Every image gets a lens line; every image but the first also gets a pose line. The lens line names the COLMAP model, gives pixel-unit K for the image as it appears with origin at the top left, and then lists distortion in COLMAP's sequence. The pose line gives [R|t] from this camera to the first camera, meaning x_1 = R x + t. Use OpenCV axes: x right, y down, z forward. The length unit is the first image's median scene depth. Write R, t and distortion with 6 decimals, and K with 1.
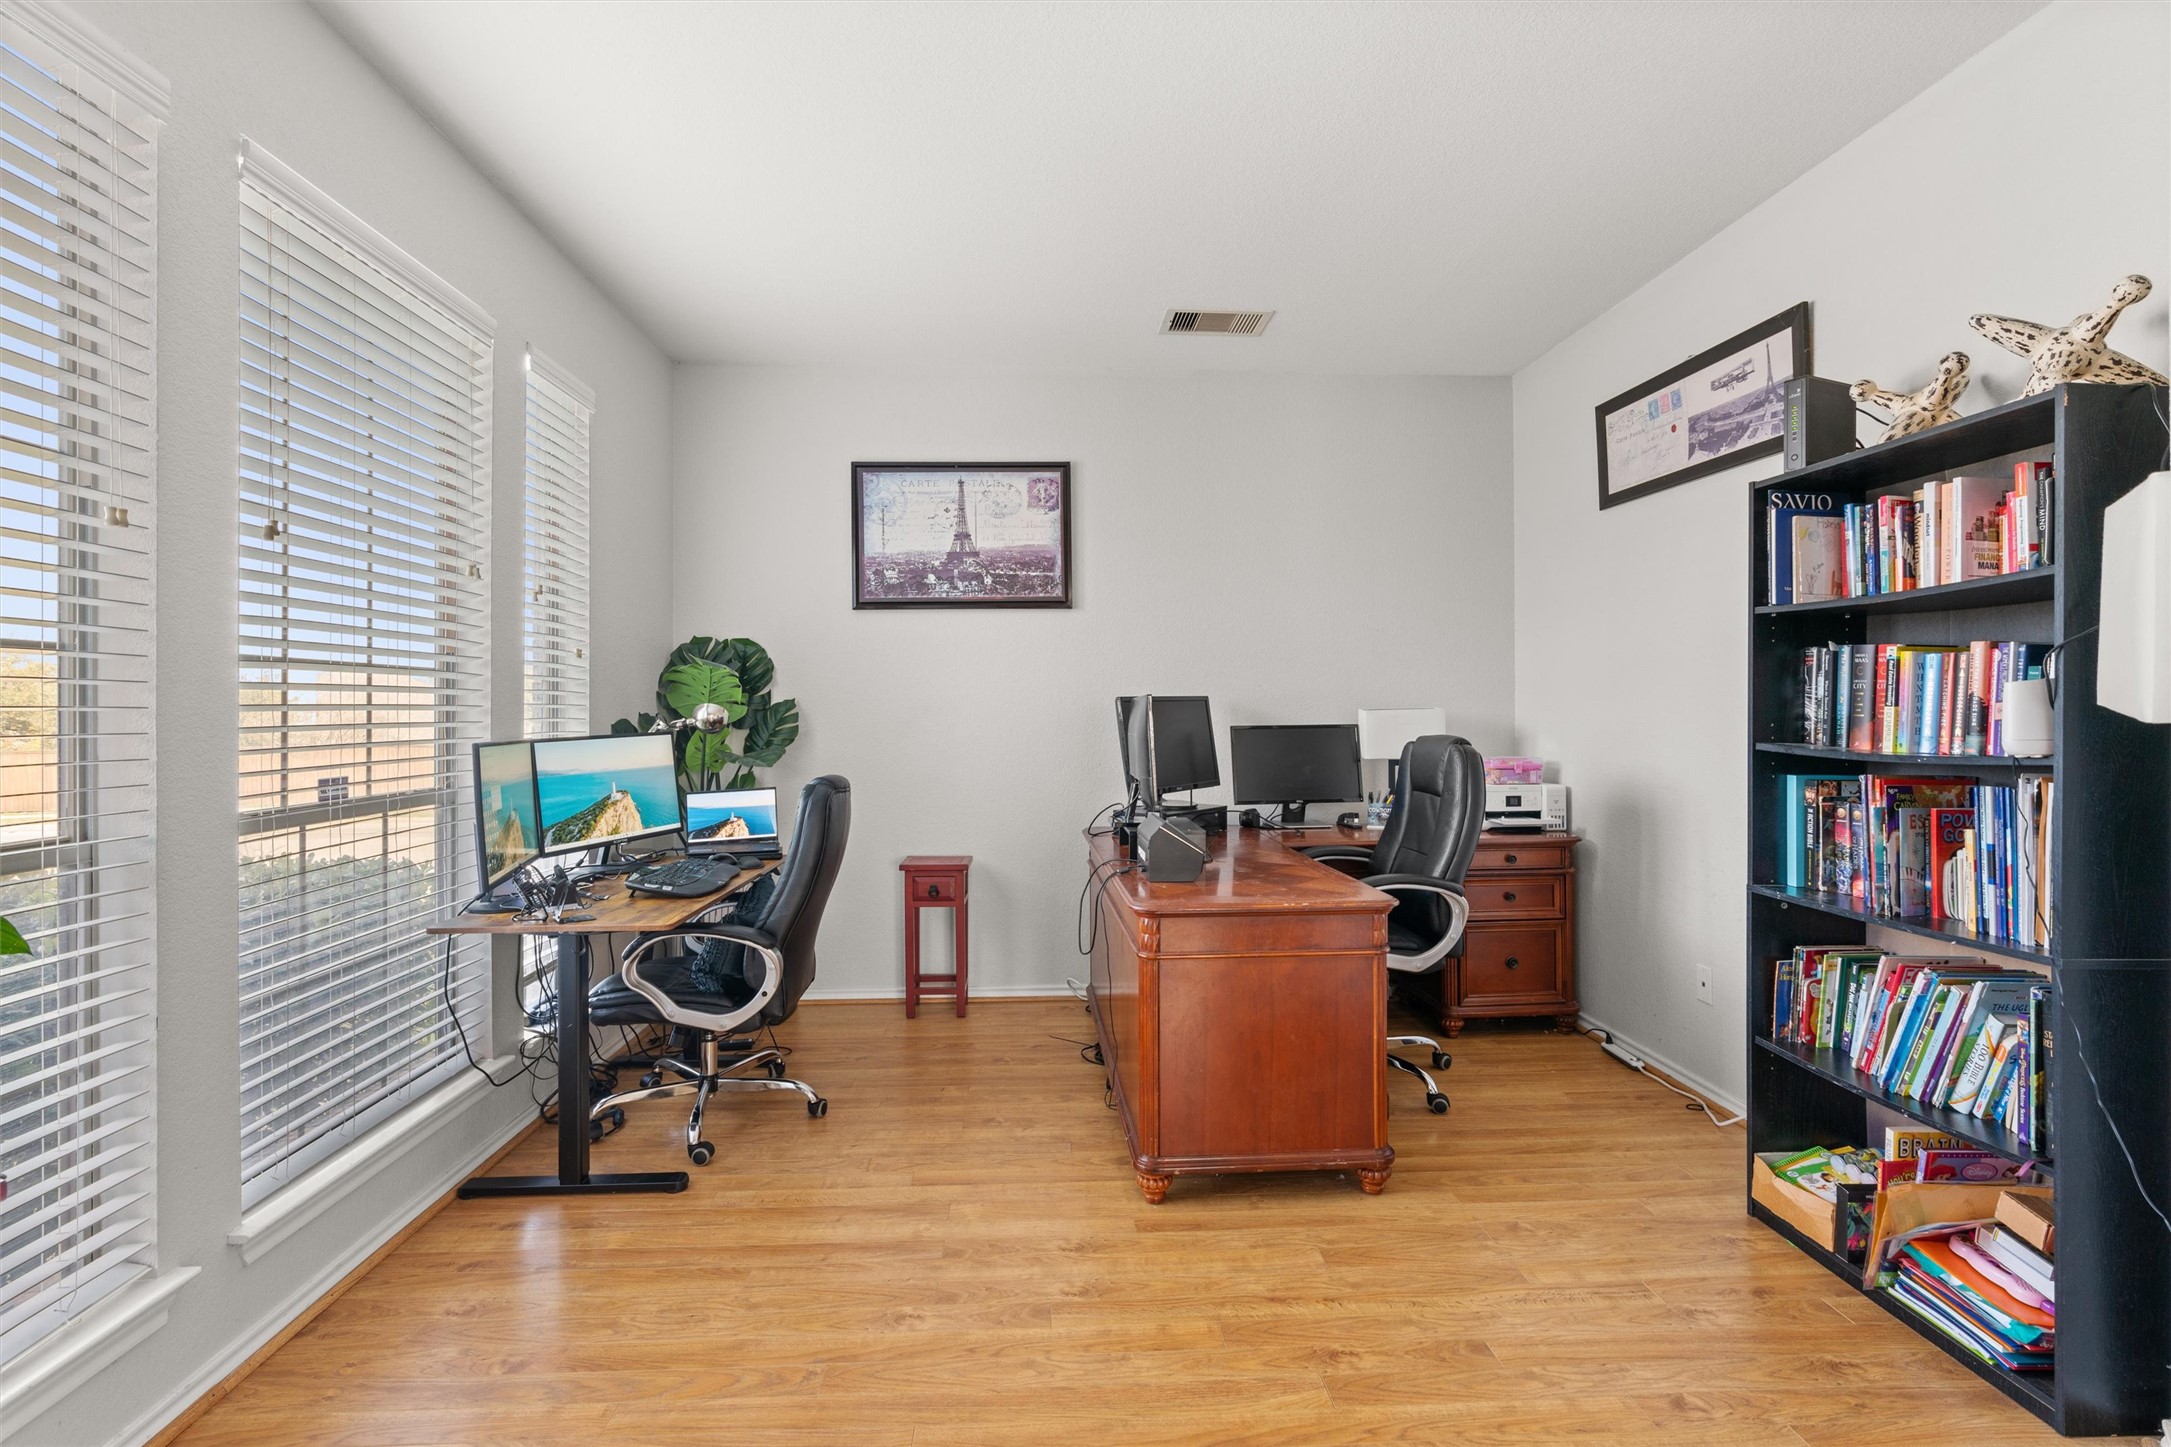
lens RADIAL K [[987.3, 0, 1090.5], [0, 987.3, 710.7], [0, 0, 1]] dist [-0.013276, 0.003514]
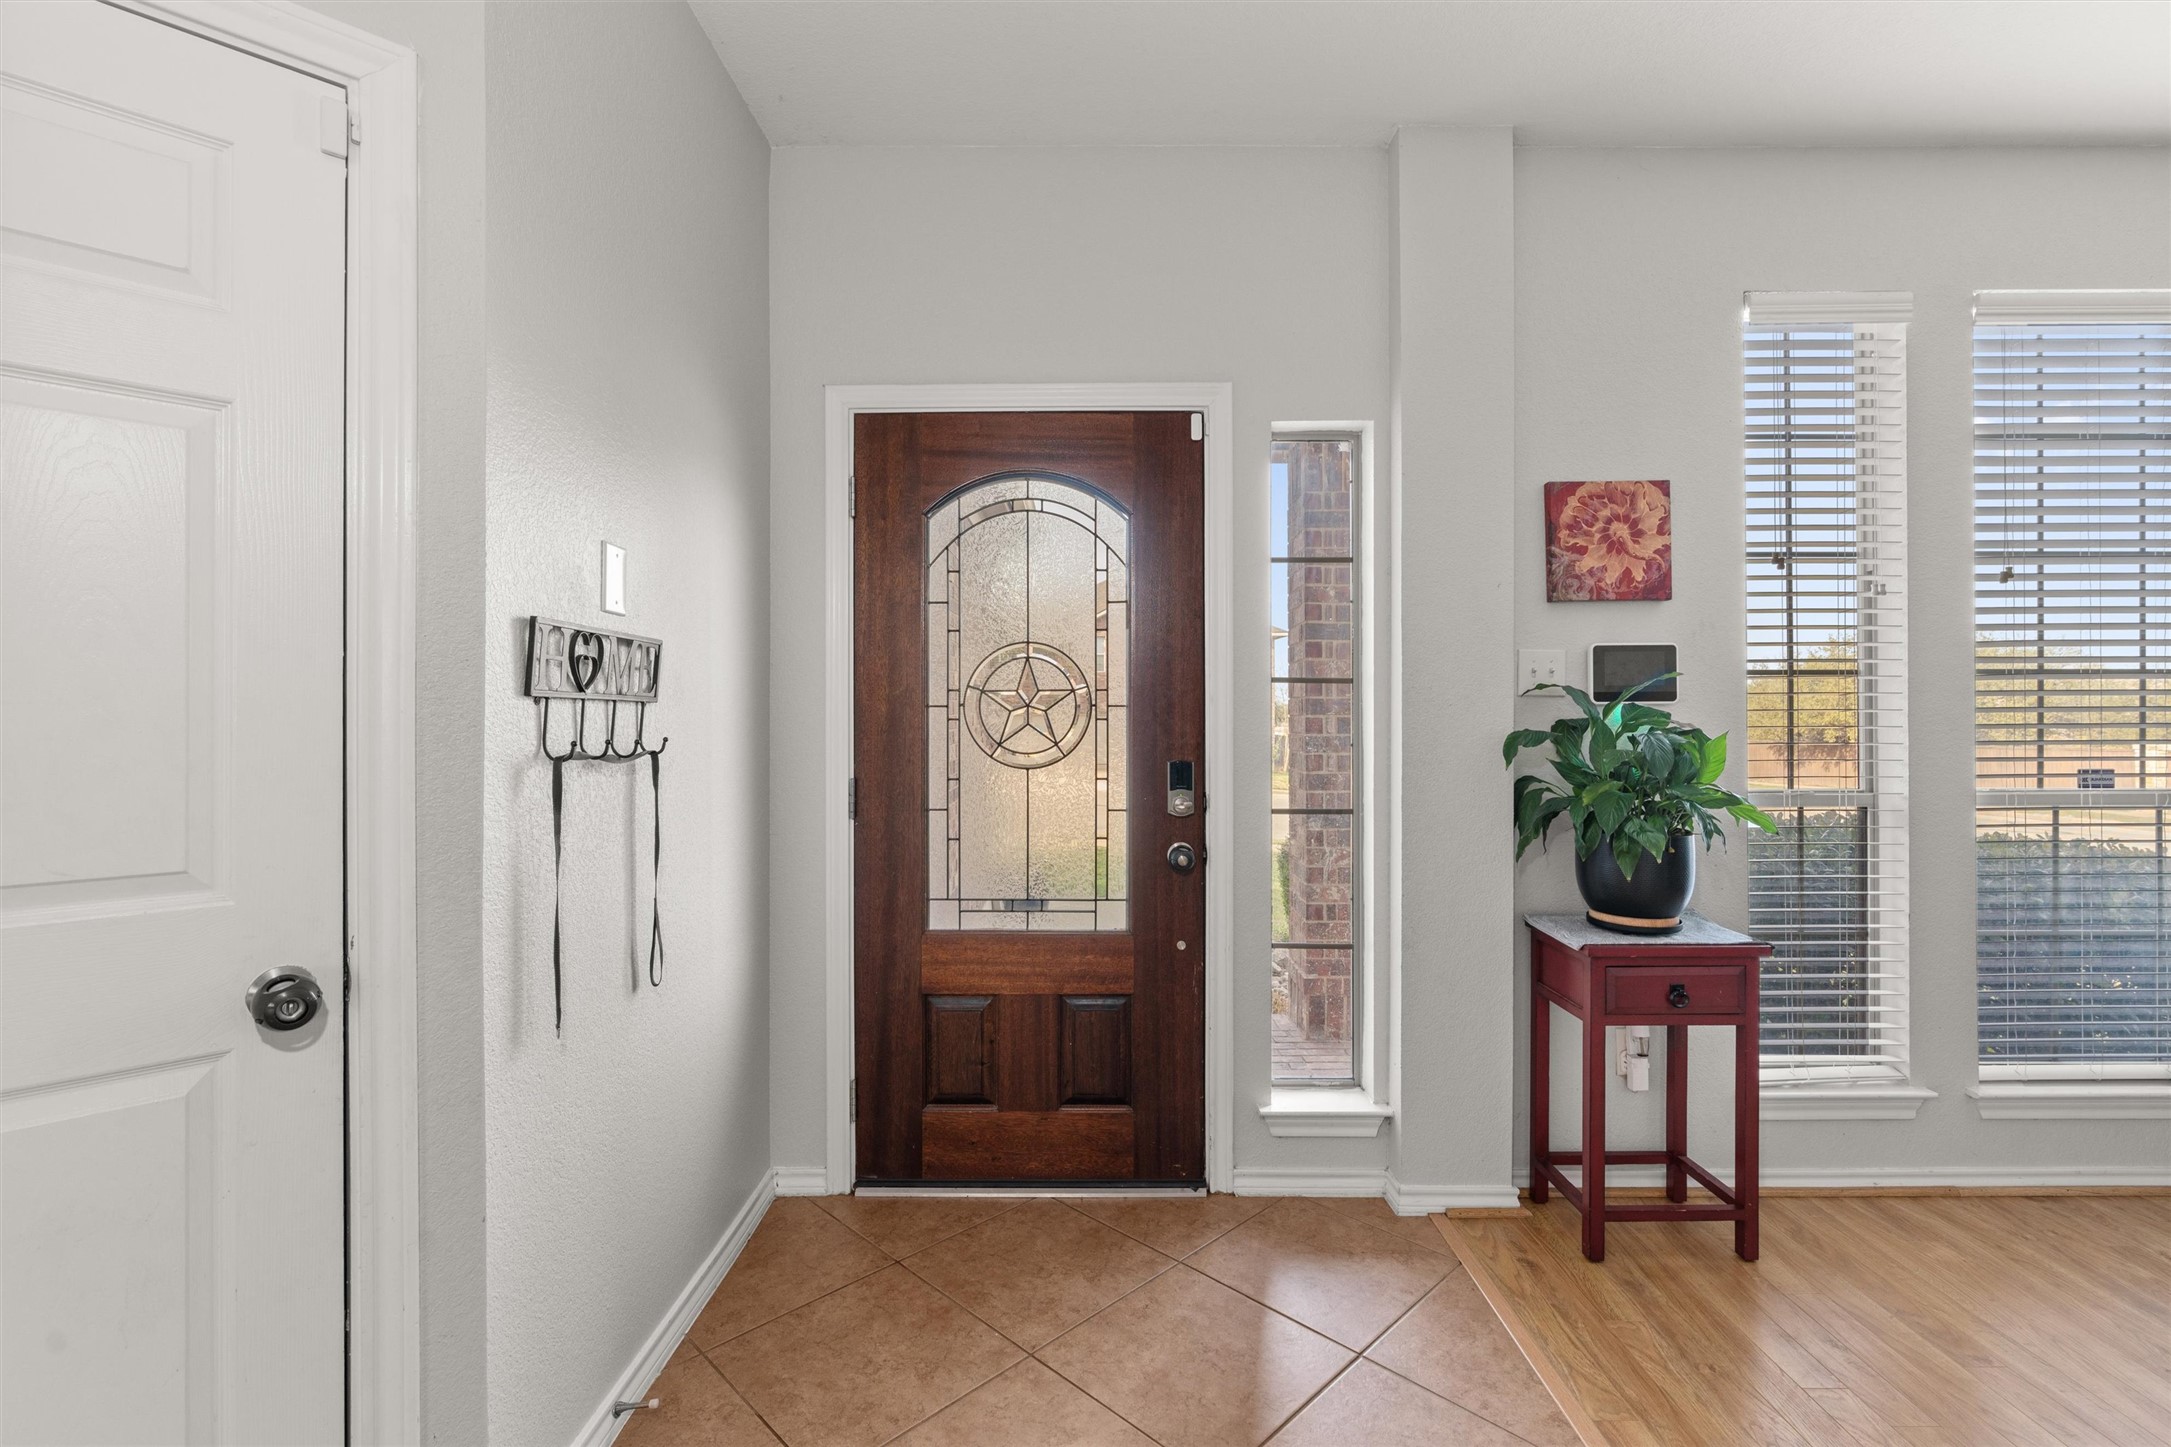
lens RADIAL K [[987.3, 0, 1092.2], [0, 987.3, 723.1], [0, 0, 1]] dist [-0.013276, 0.003514]
pose [[-0.089837, -0.002411, -0.995954, 0.581652], [0.001083, 0.999996, -0.002518, 0.017742], [0.995956, -0.001305, -0.089834, -0.108392]]
